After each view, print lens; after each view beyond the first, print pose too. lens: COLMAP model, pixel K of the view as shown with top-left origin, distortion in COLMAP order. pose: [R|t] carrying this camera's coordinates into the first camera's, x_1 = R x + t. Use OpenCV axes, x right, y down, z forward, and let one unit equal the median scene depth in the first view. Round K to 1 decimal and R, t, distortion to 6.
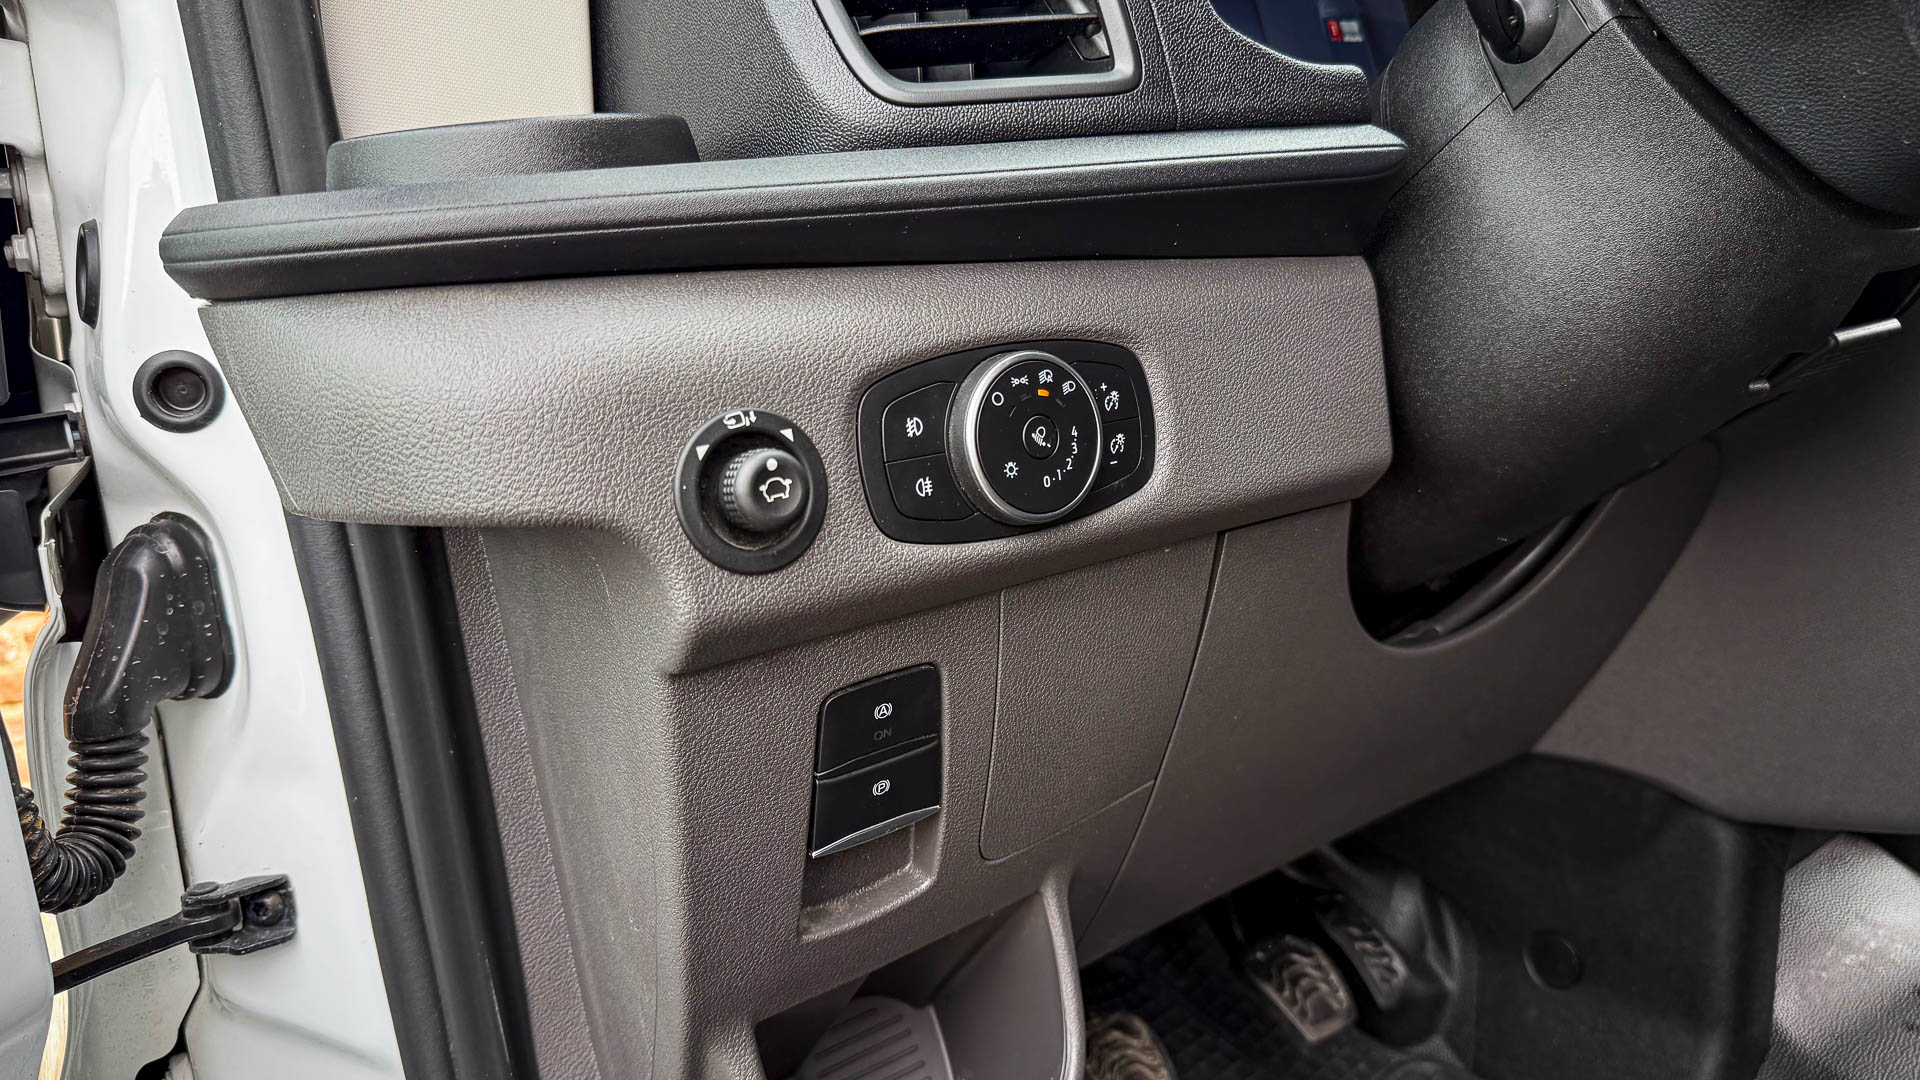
lens RADIAL K [[1449.5, 0, 960.0], [0, 1449.5, 540.0], [0, 0, 1]] dist [0.143336, -0.322199]
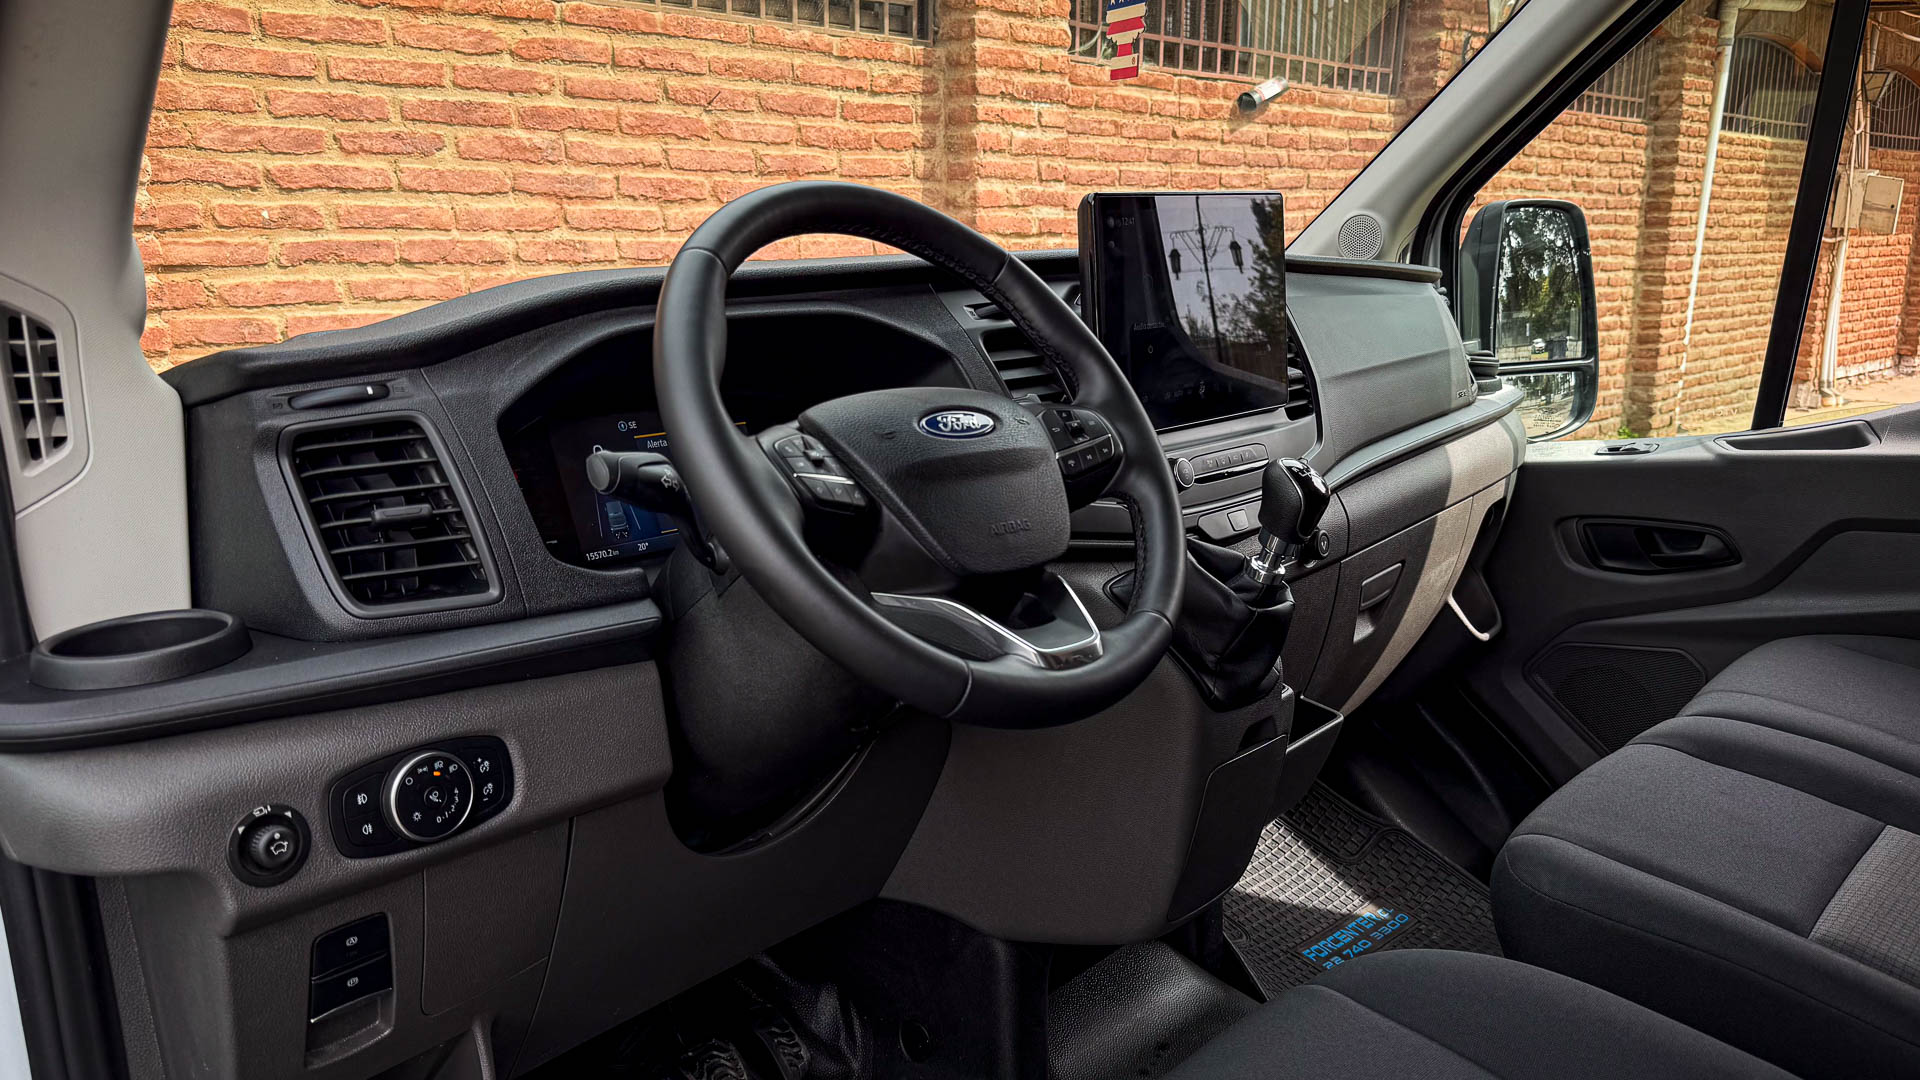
lens RADIAL K [[1449.5, 0, 960.0], [0, 1449.5, 540.0], [0, 0, 1]] dist [0.143336, -0.322199]
pose [[0.972254, 0.004053, 0.233892, 0.255564], [0.010822, 0.998000, -0.062279, -0.262322], [-0.233676, 0.063082, 0.970266, -1.011790]]
